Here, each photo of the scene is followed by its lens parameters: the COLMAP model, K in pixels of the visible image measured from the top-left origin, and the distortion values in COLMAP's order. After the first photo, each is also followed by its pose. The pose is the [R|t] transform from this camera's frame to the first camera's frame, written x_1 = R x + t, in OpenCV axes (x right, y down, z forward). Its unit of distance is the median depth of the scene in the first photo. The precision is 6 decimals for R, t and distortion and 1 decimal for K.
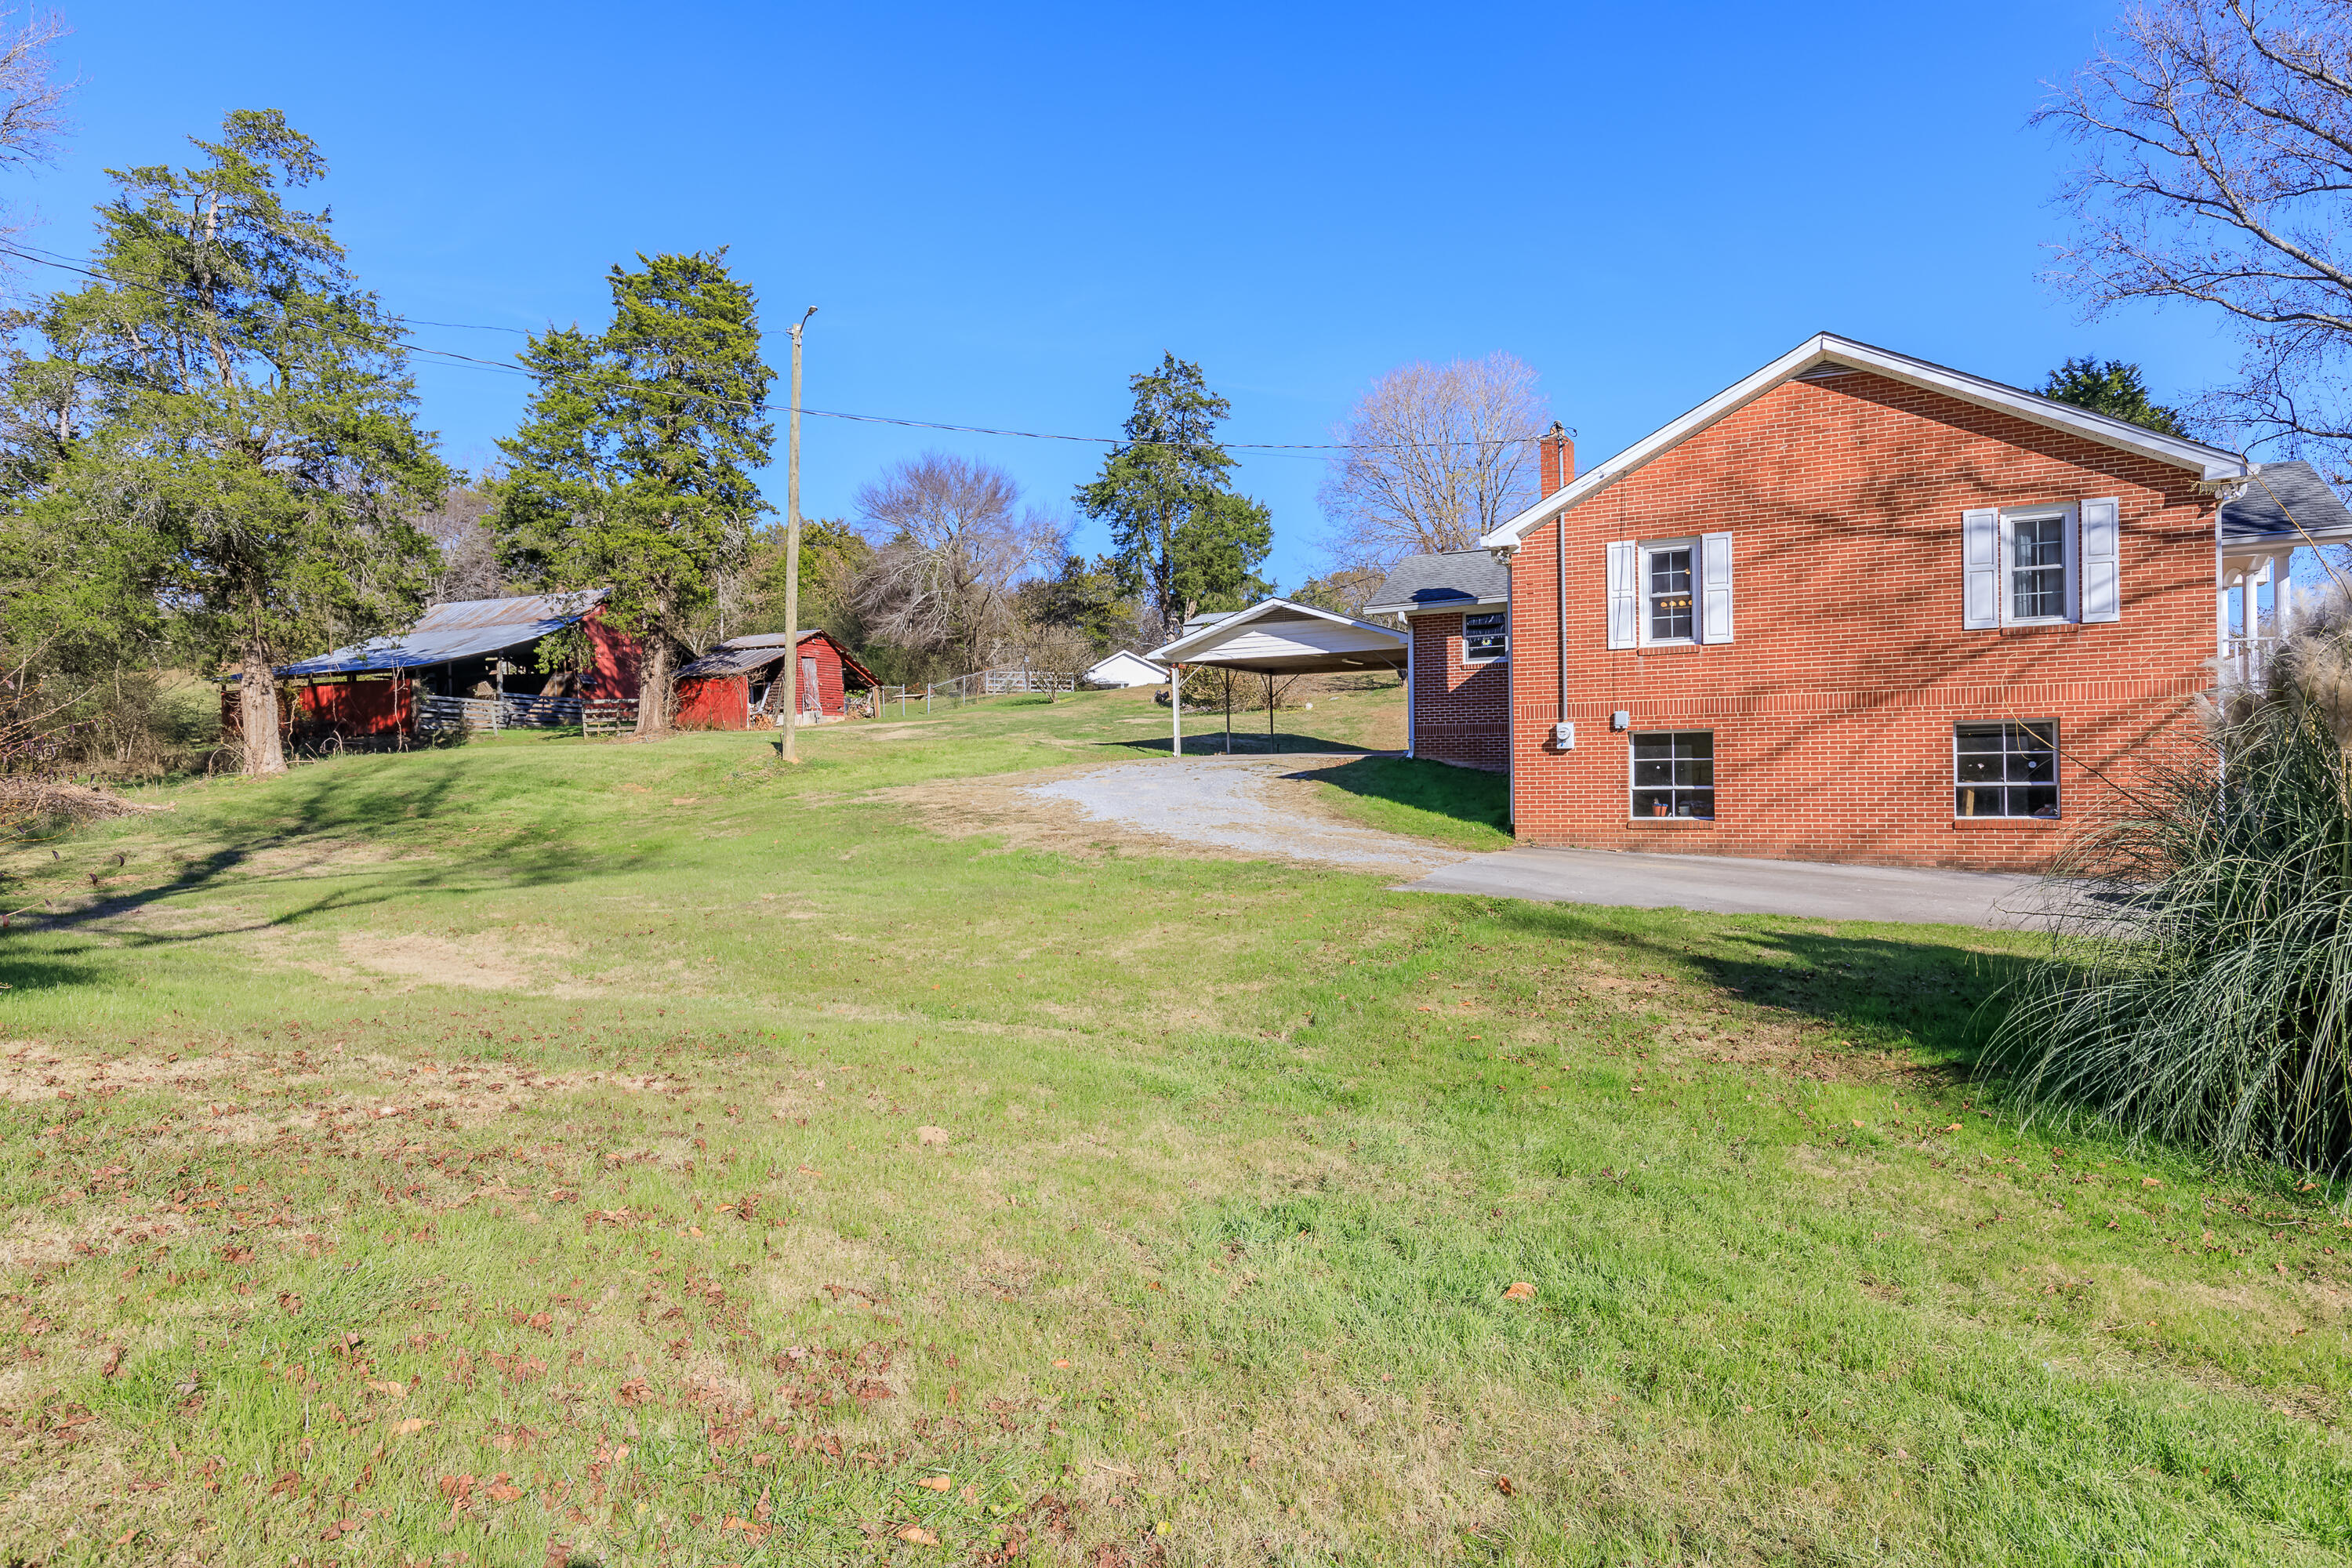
lens RADIAL K [[1470.3, 0, 1155.8], [0, 1470.3, 775.0], [0, 0, 1]] dist [0.010470, -0.001786]
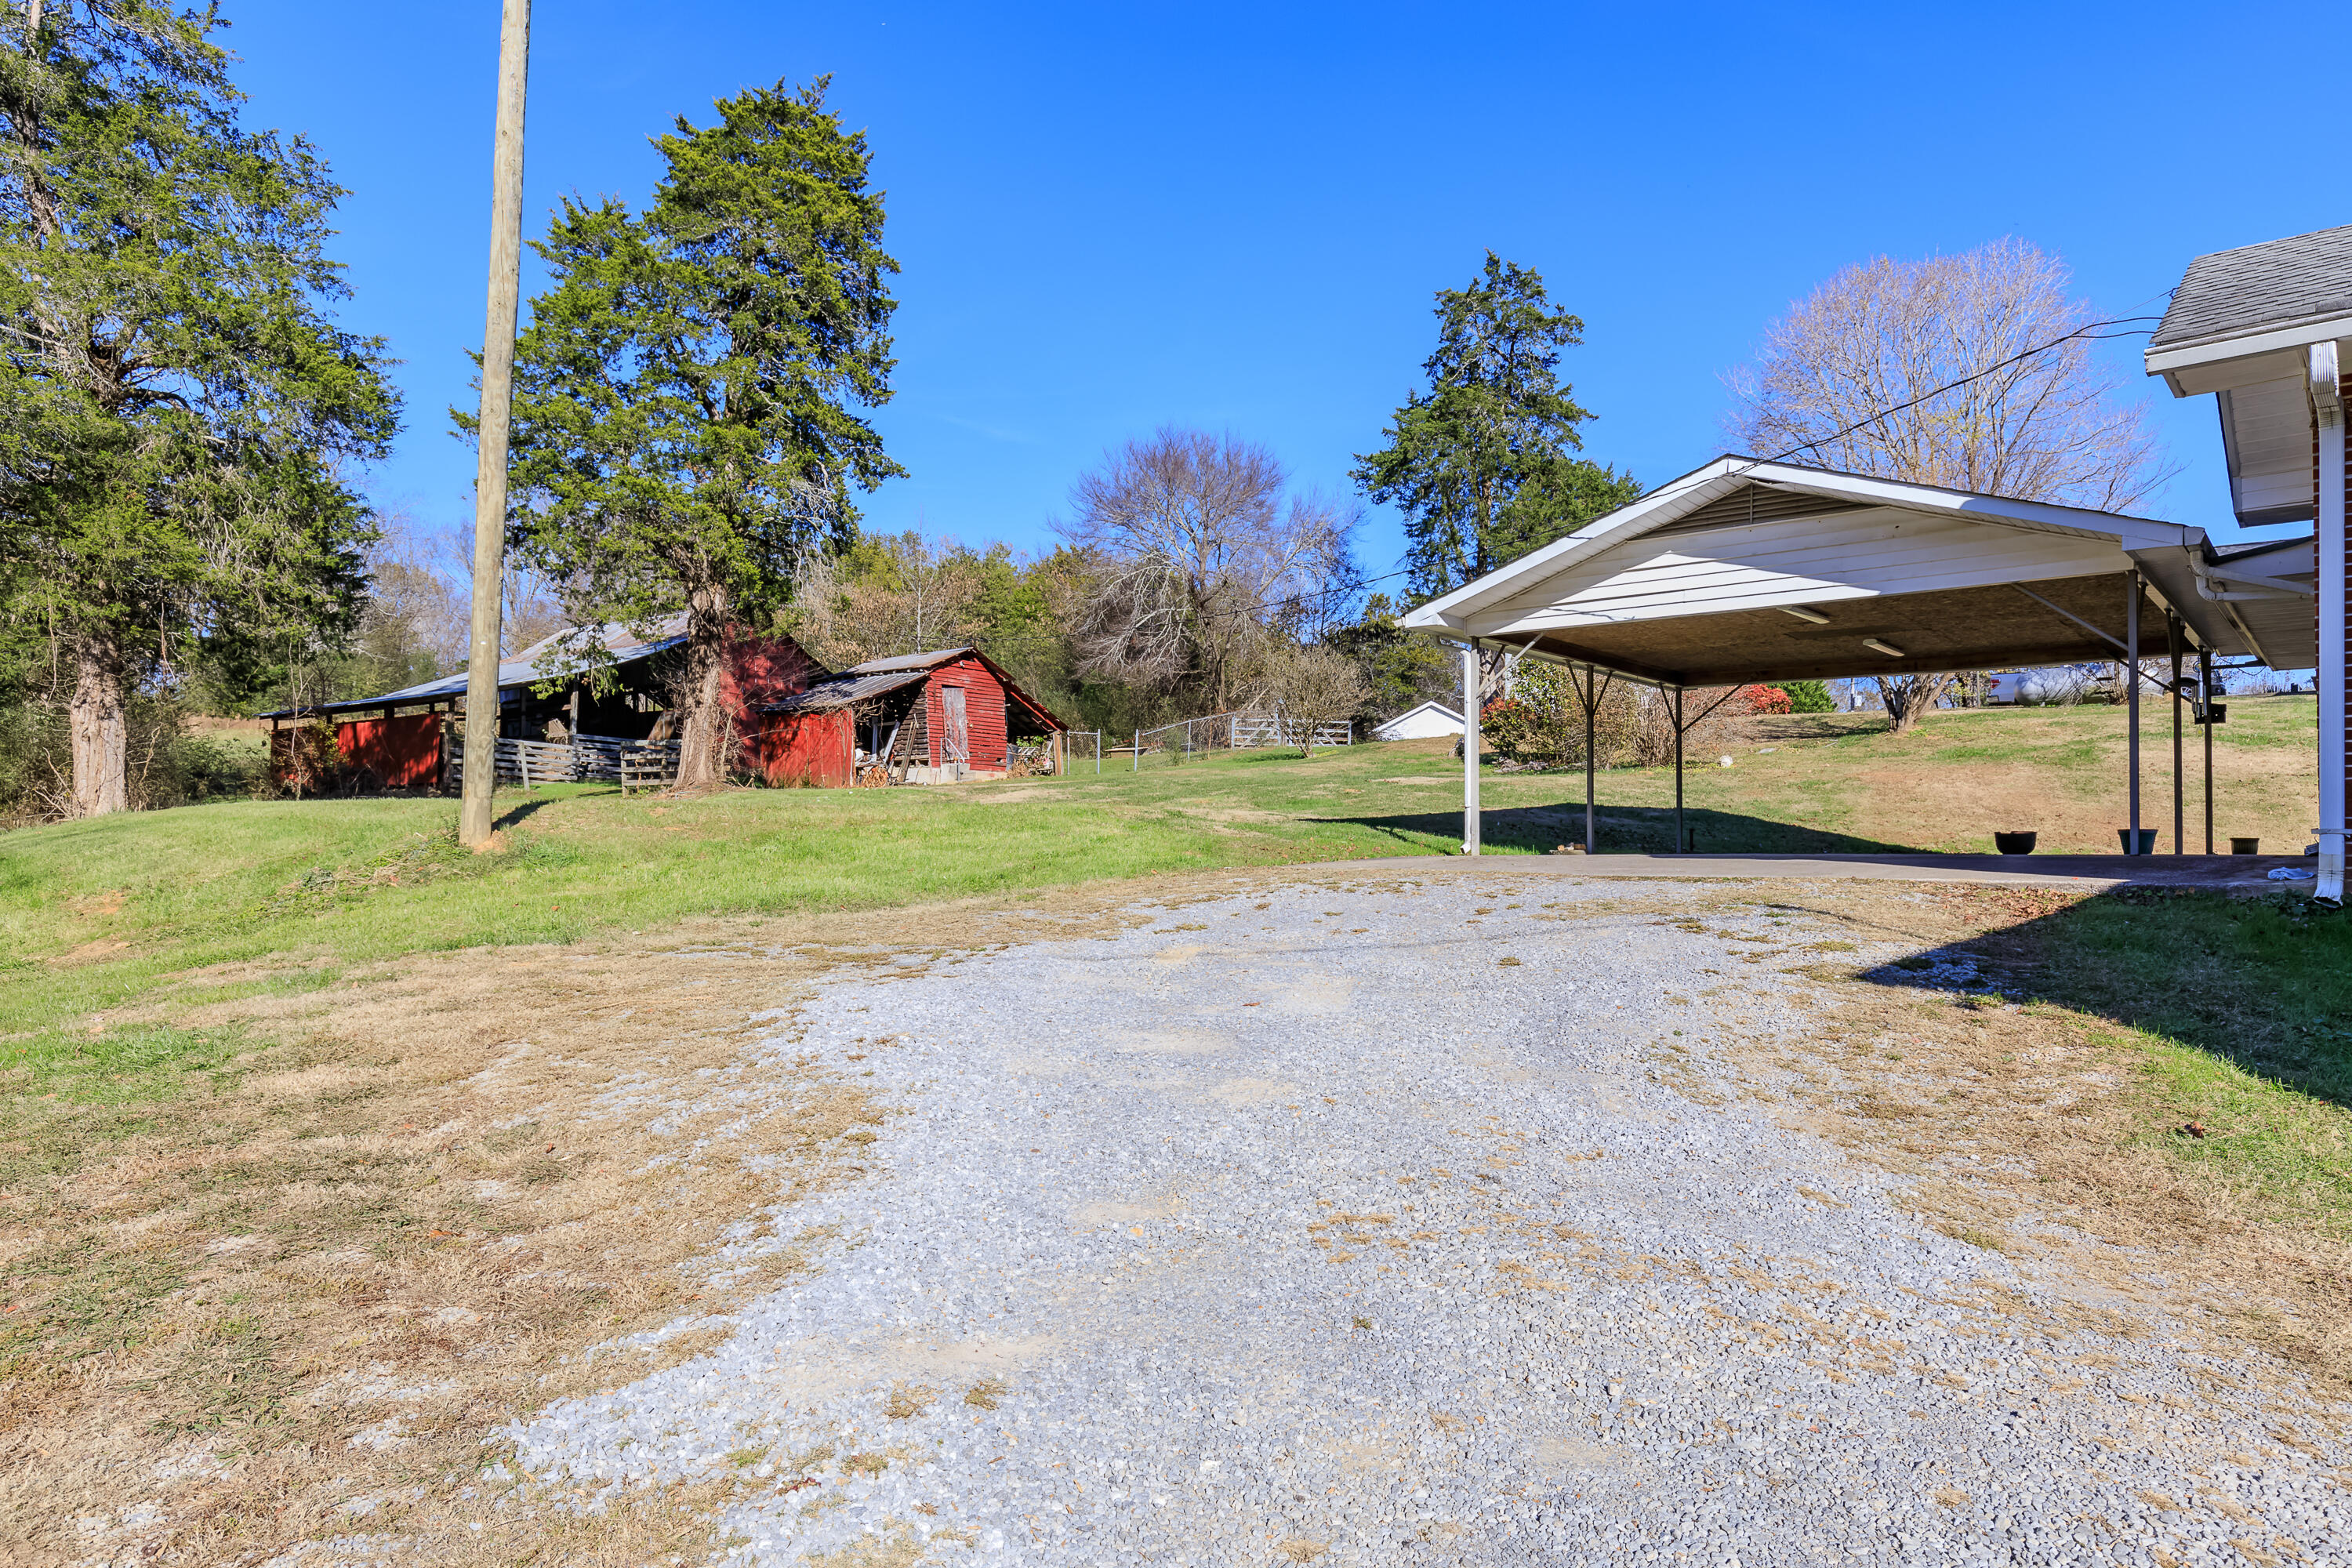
lens RADIAL K [[1470.3, 0, 1167.1], [0, 1470.3, 803.6], [0, 0, 1]] dist [0.010470, -0.001786]
pose [[0.977660, 0.020110, -0.209227, 0.009484], [-0.026386, 0.999280, -0.027249, -0.007252], [0.208528, 0.032161, 0.977487, 0.307689]]
